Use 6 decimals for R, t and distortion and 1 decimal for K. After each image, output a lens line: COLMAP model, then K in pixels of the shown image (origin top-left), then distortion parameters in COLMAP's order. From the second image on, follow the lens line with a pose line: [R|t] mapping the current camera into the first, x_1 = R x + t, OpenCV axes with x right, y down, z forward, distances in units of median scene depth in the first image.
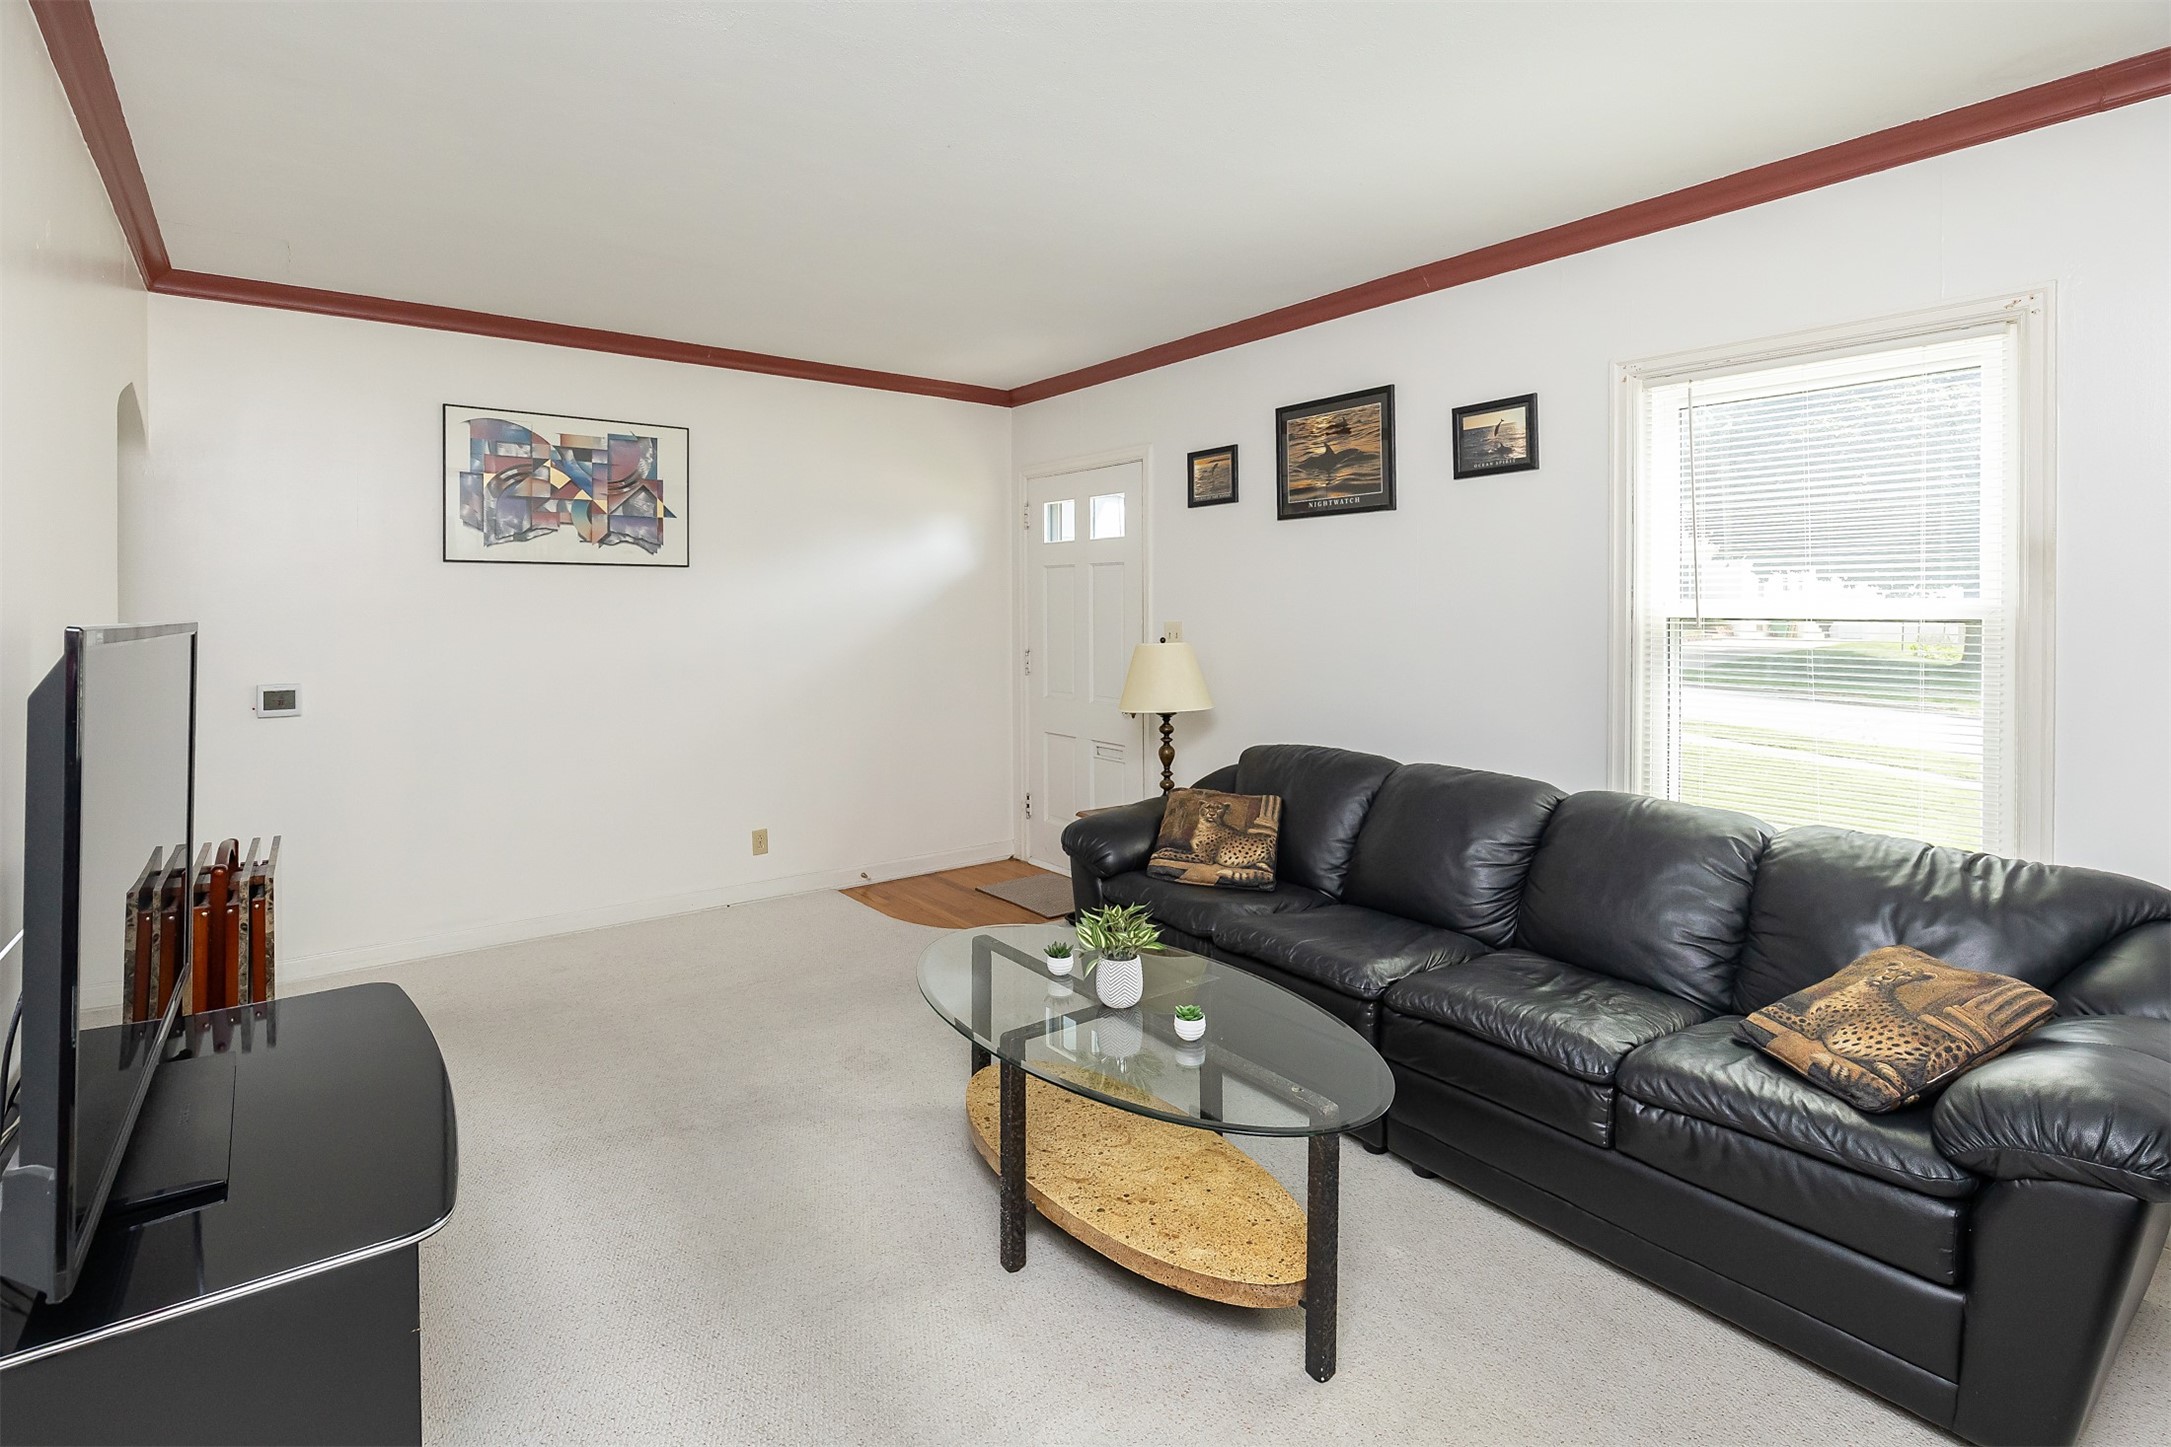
lens RADIAL K [[1028.6, 0, 1085.5], [0, 1028.6, 723.5], [0, 0, 1]] dist [0.000607, 0.000021]
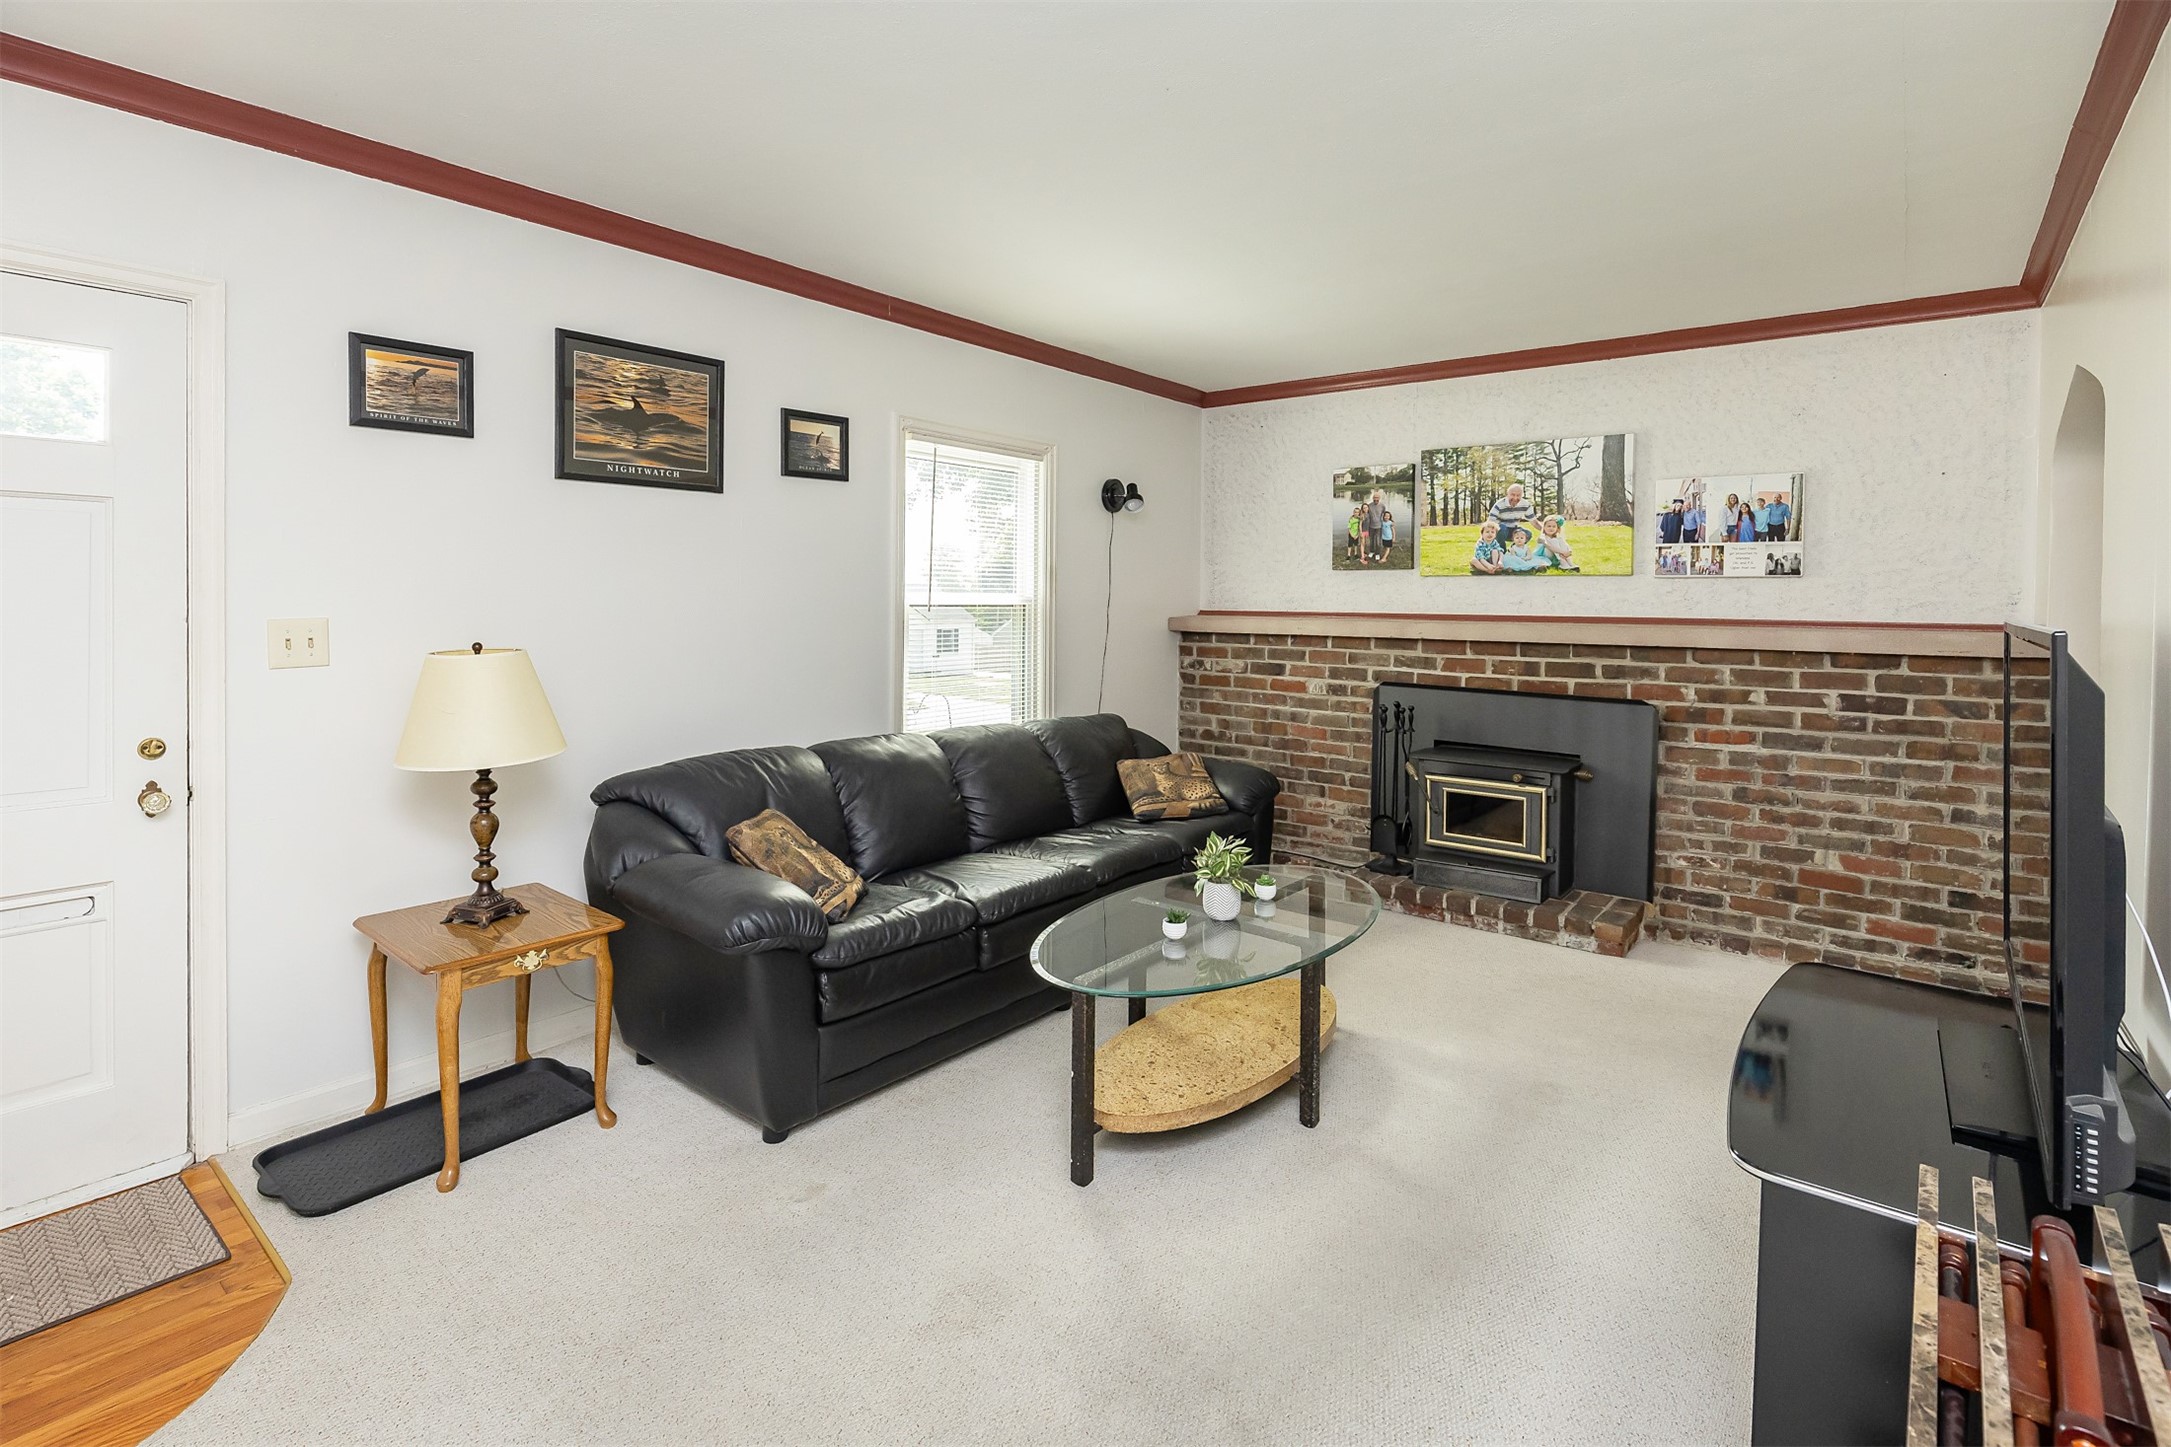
lens RADIAL K [[1028.6, 0, 1085.5], [0, 1028.6, 723.5], [0, 0, 1]] dist [0.000607, 0.000021]
pose [[-0.233039, -0.117363, 0.965359, -0.690198], [0.103137, 0.984109, 0.144540, -0.097215], [-0.966983, 0.133247, -0.217232, 0.872291]]
